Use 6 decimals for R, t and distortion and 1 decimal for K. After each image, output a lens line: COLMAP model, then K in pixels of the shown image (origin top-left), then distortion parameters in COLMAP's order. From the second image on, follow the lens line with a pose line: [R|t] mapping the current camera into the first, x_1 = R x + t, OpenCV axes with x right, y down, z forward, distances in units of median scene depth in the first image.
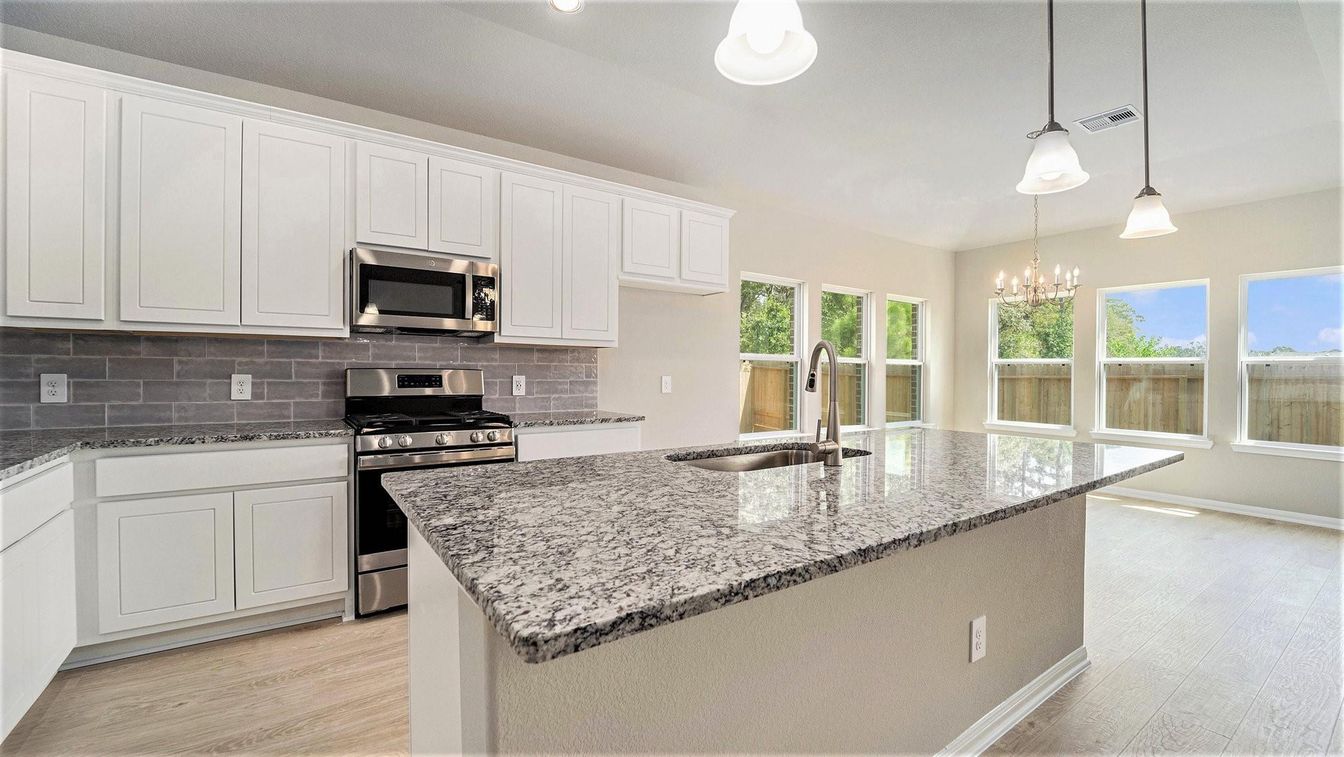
lens RADIAL K [[555.4, 0, 672.1], [0, 555.4, 370.8], [0, 0, 1]] dist [-0.008202, -0.001969]
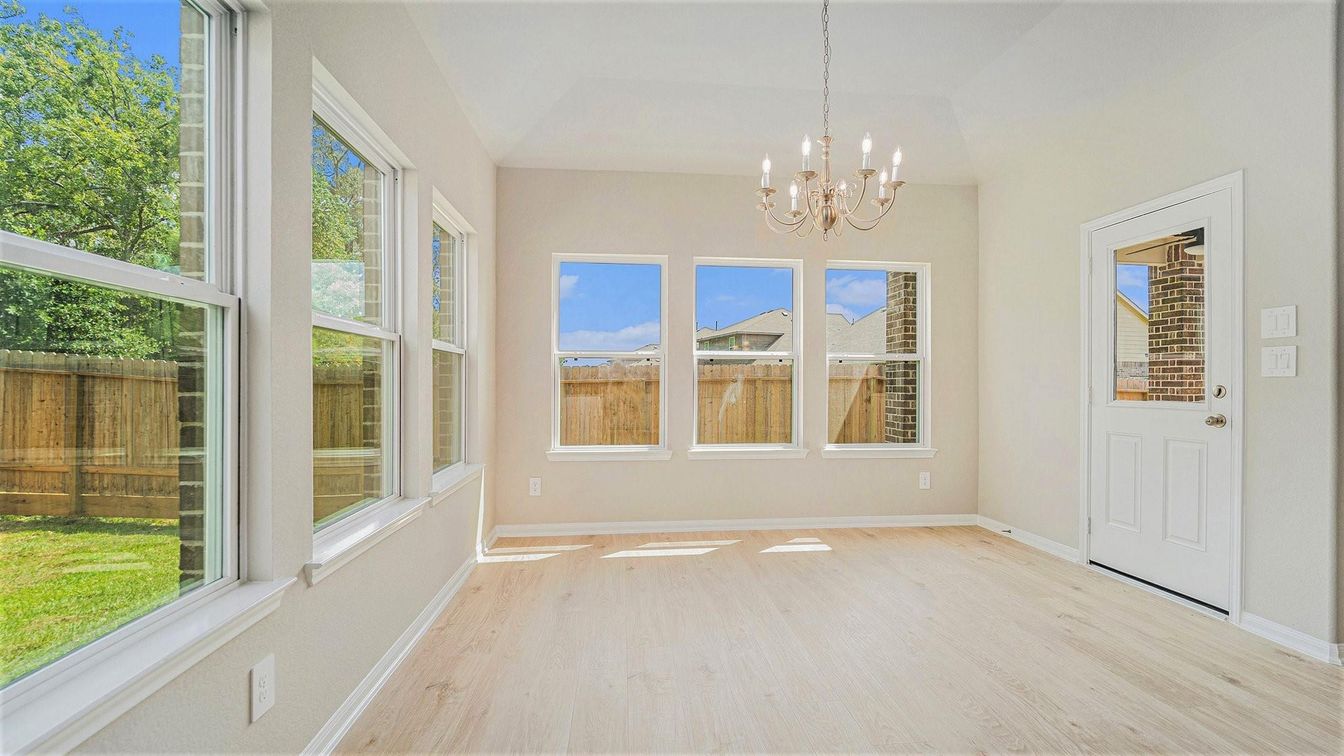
lens RADIAL K [[555.4, 0, 674.8], [0, 555.4, 383.2], [0, 0, 1]] dist [-0.008202, -0.001969]
pose [[0.486960, -0.003725, 0.873416, 0.121331], [-0.002585, 0.999980, 0.005706, 0.019819], [-0.873420, -0.005037, 0.486941, 0.808293]]
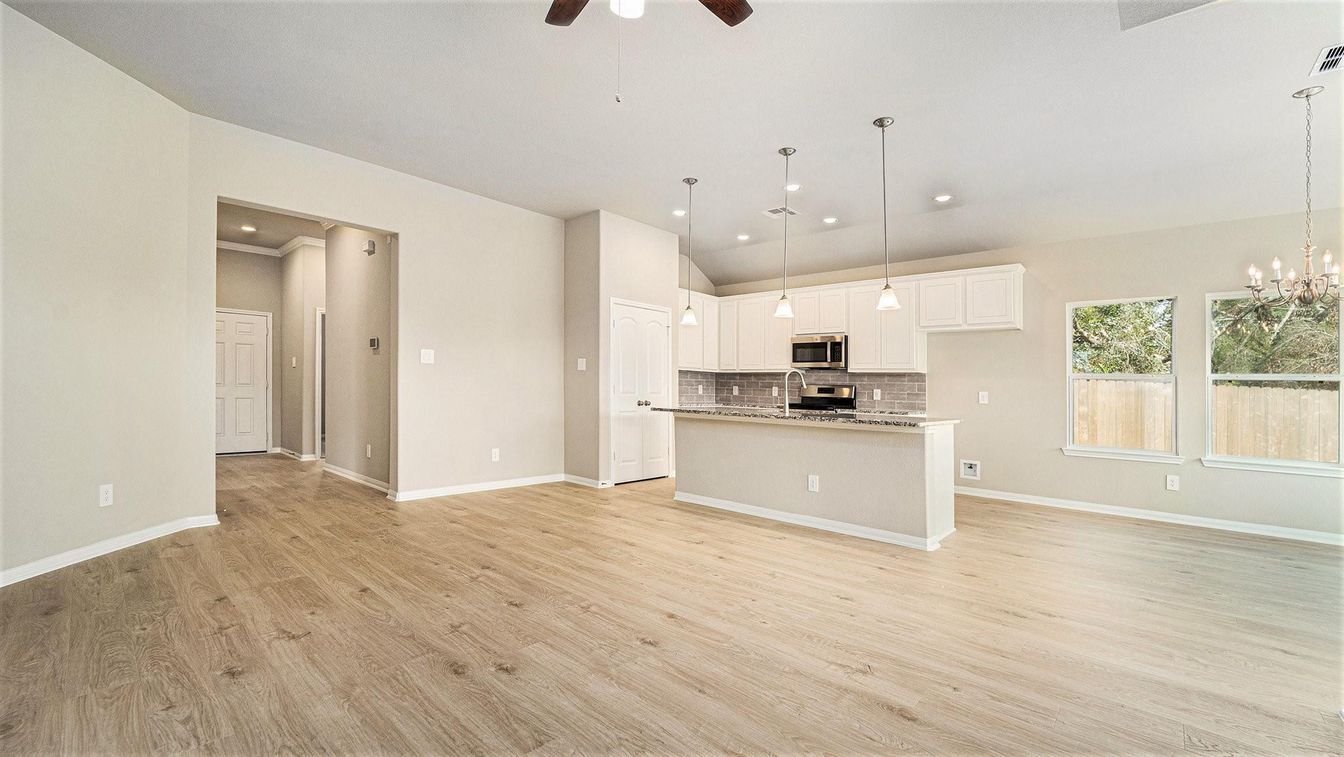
lens RADIAL K [[555.4, 0, 676.9], [0, 555.4, 357.7], [0, 0, 1]] dist [-0.008202, -0.001969]
pose [[0.239119, -0.057391, -0.969293, 1.111353], [-0.024579, 0.997574, -0.065129, 0.033047], [0.970679, 0.039397, 0.237128, -0.082029]]
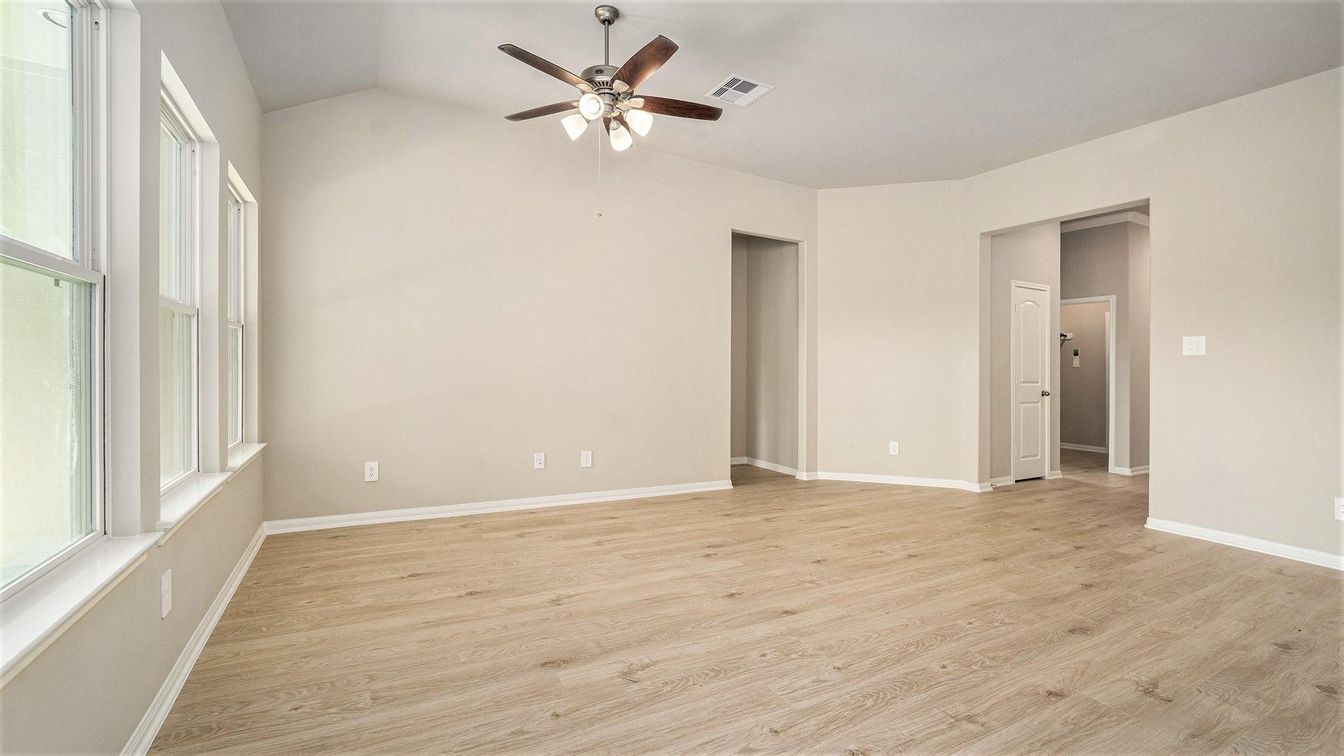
lens RADIAL K [[555.4, 0, 671.4], [0, 555.4, 379.3], [0, 0, 1]] dist [-0.008202, -0.001969]
pose [[-0.995671, -0.030716, 0.087723, 0.616053], [-0.029446, 0.999443, 0.015732, 0.022172], [-0.088157, 0.013081, -0.996021, 0.621327]]
